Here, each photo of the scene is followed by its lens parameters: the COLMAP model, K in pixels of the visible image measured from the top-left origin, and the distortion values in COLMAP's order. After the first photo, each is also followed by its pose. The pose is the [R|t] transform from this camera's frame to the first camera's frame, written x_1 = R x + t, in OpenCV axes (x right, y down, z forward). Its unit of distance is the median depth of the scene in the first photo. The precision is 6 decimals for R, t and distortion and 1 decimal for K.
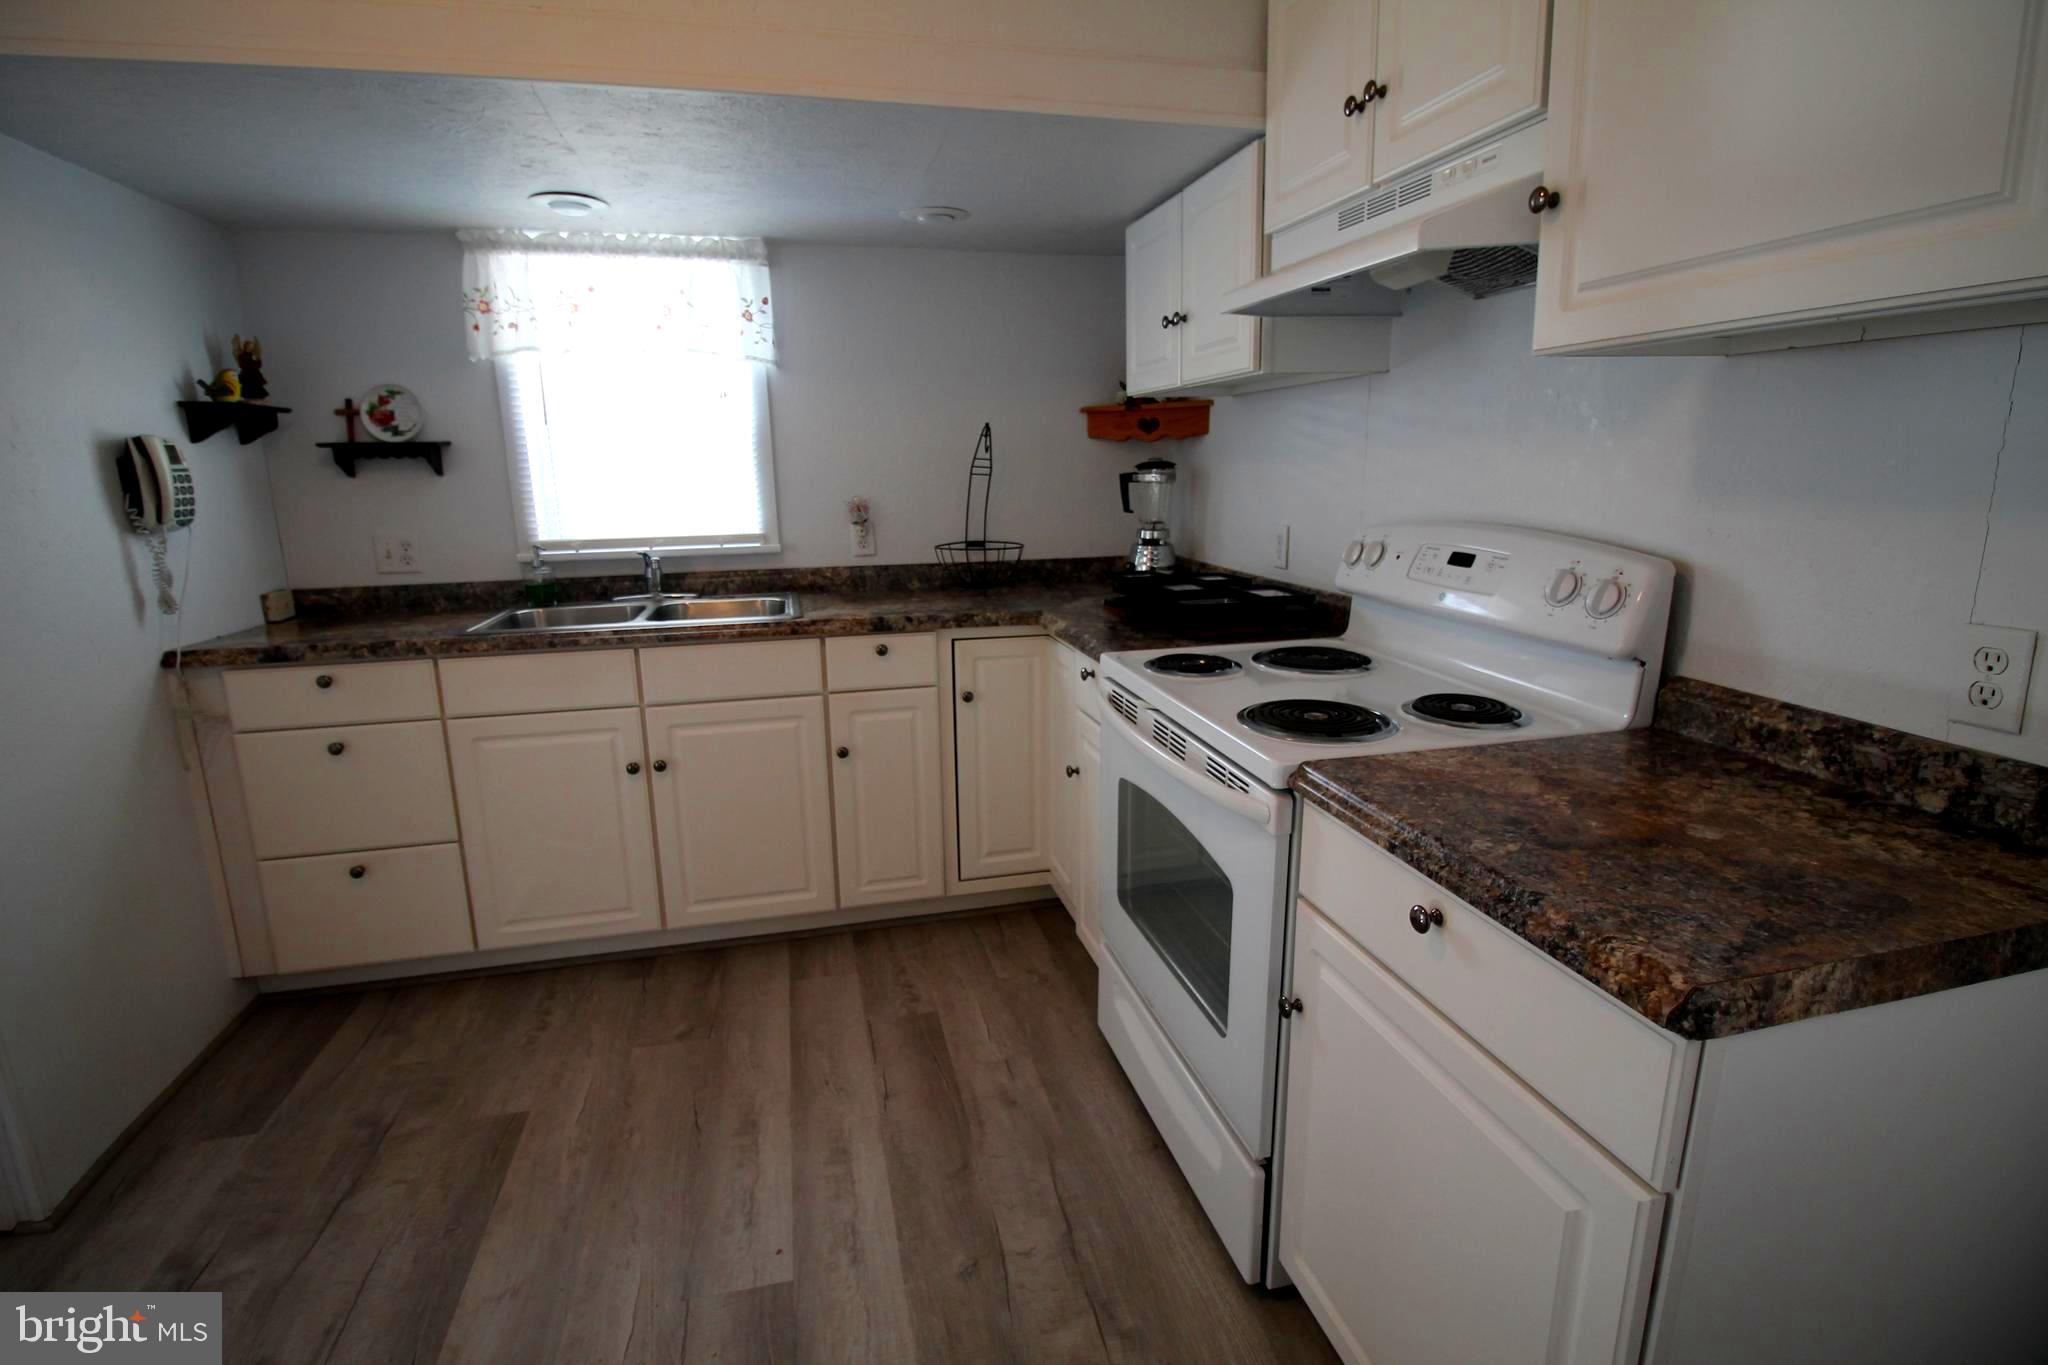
lens RADIAL K [[974.1, 0, 1019.7], [0, 974.1, 682.0], [0, 0, 1]] dist [-0.015588, -0.002196]
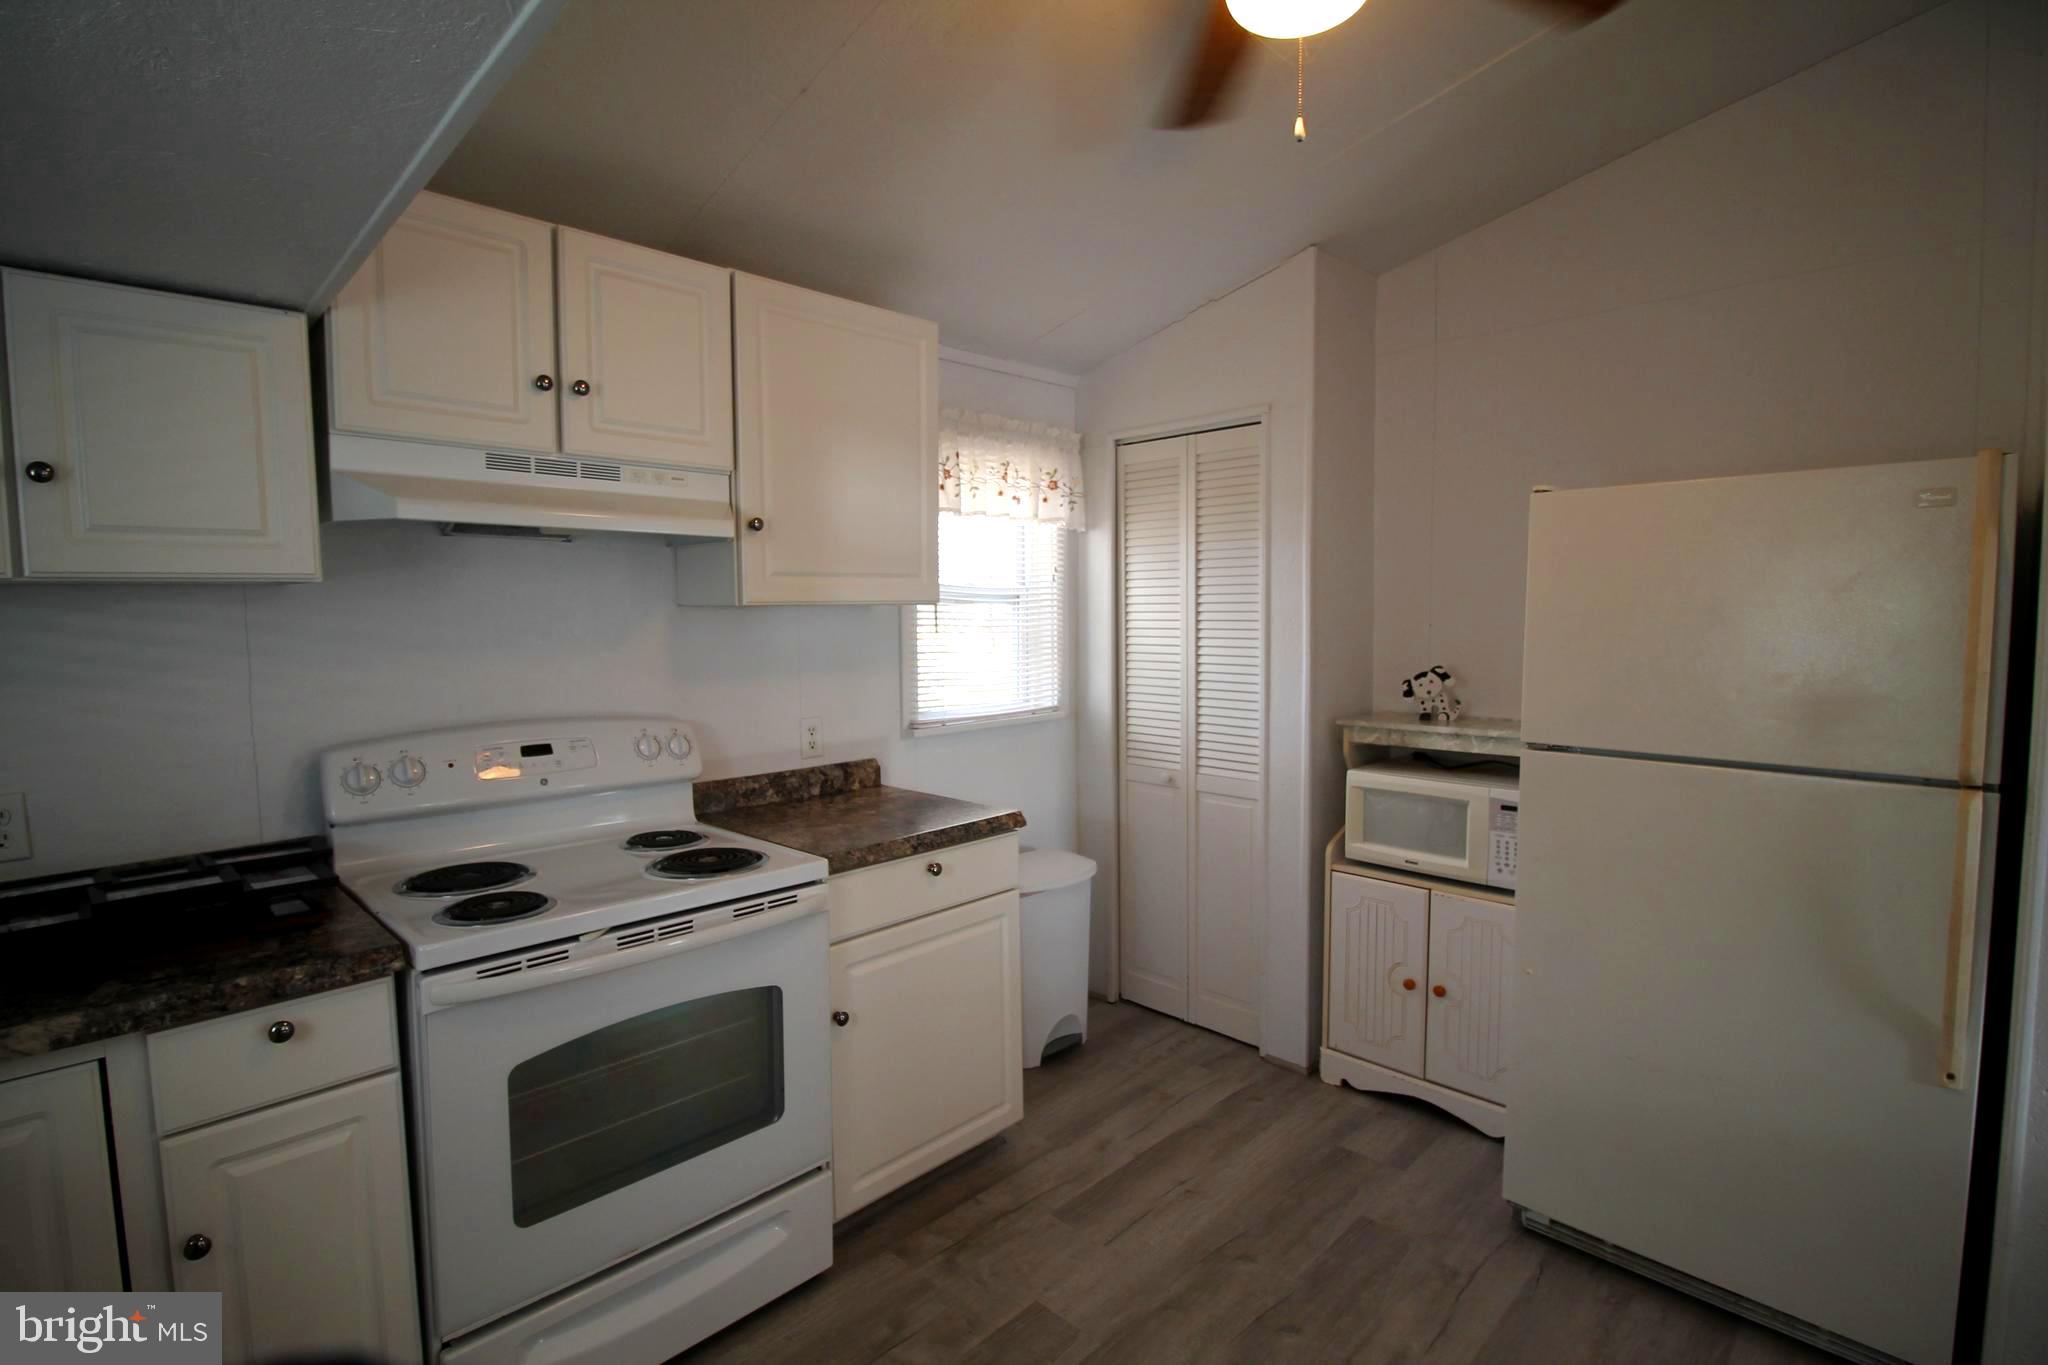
lens RADIAL K [[974.1, 0, 1017.8], [0, 974.1, 681.0], [0, 0, 1]] dist [-0.015588, -0.002196]
pose [[-0.538642, -0.038510, 0.841654, -1.232575], [0.209125, 0.961583, 0.177833, -0.418672], [-0.816169, 0.271800, -0.509895, 1.544852]]
